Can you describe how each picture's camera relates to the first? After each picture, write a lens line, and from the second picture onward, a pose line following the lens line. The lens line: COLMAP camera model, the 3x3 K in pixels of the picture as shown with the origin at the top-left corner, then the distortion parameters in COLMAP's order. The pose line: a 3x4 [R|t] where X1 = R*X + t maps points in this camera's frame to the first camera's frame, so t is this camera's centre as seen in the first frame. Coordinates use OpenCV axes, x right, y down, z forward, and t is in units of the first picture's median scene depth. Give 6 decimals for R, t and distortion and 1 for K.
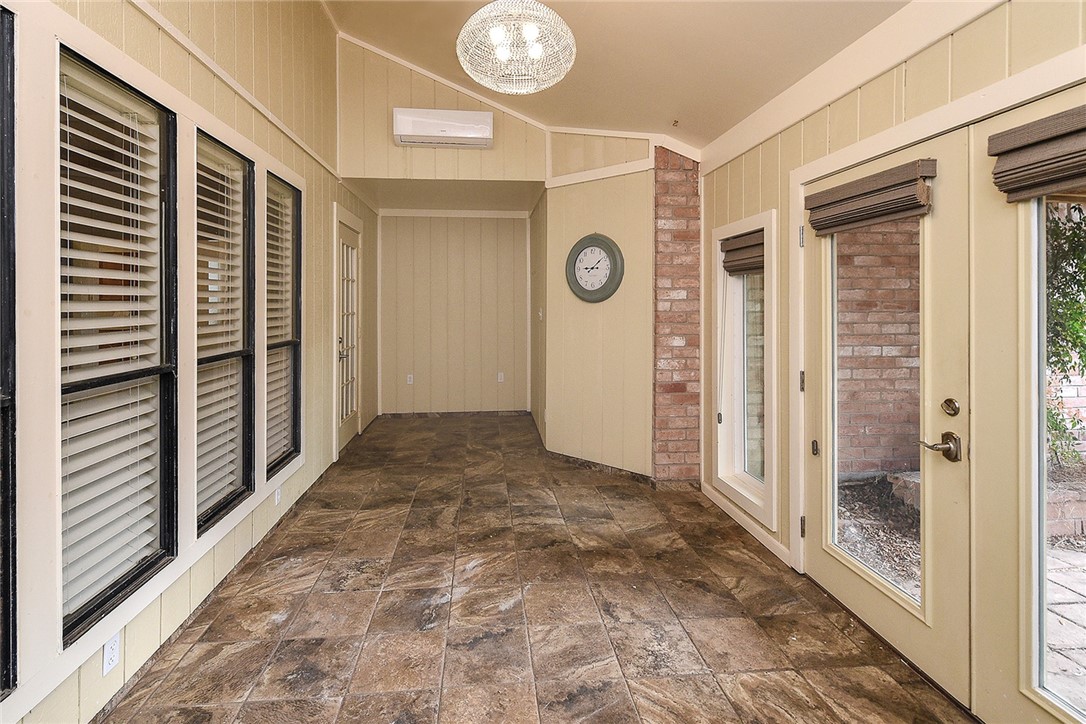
lens RADIAL K [[433.7, 0, 527.2], [0, 433.7, 362.7], [0, 0, 1]] dist [0.003840, 0.000071]
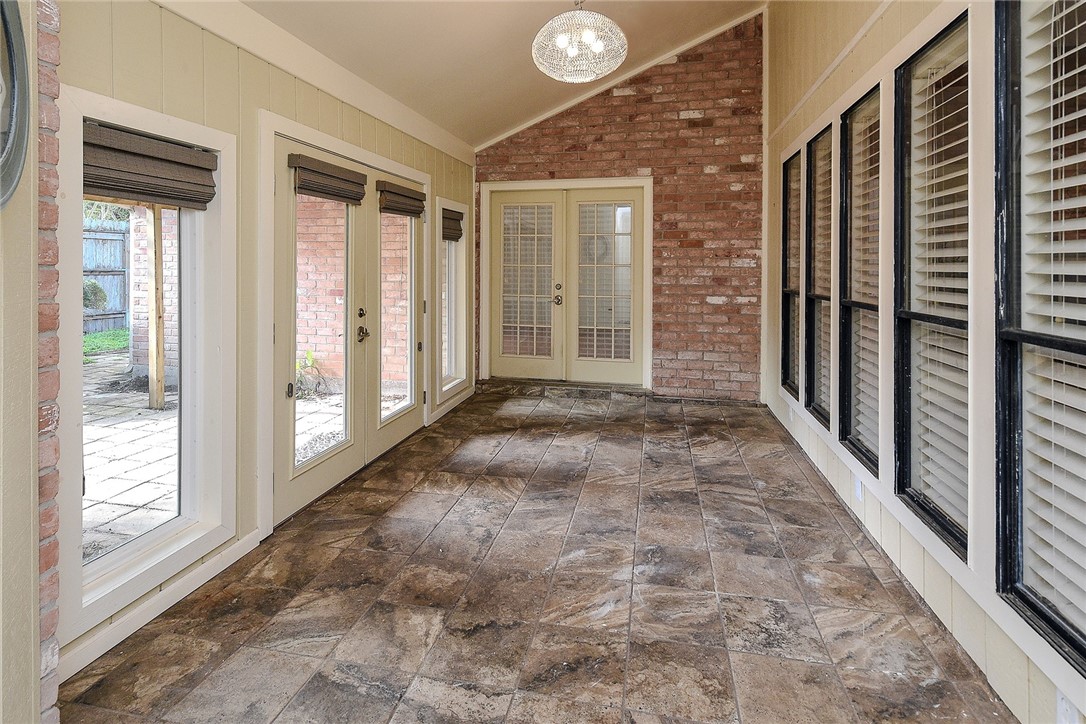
lens RADIAL K [[441.5, 0, 502.9], [0, 441.5, 359.4], [0, 0, 1]] dist [0.005454, -0.000309]
pose [[-0.907008, -0.090555, 0.411262, -0.261426], [0.054526, 0.943131, 0.327918, -0.218350], [-0.417568, 0.319849, -0.850490, 1.720690]]
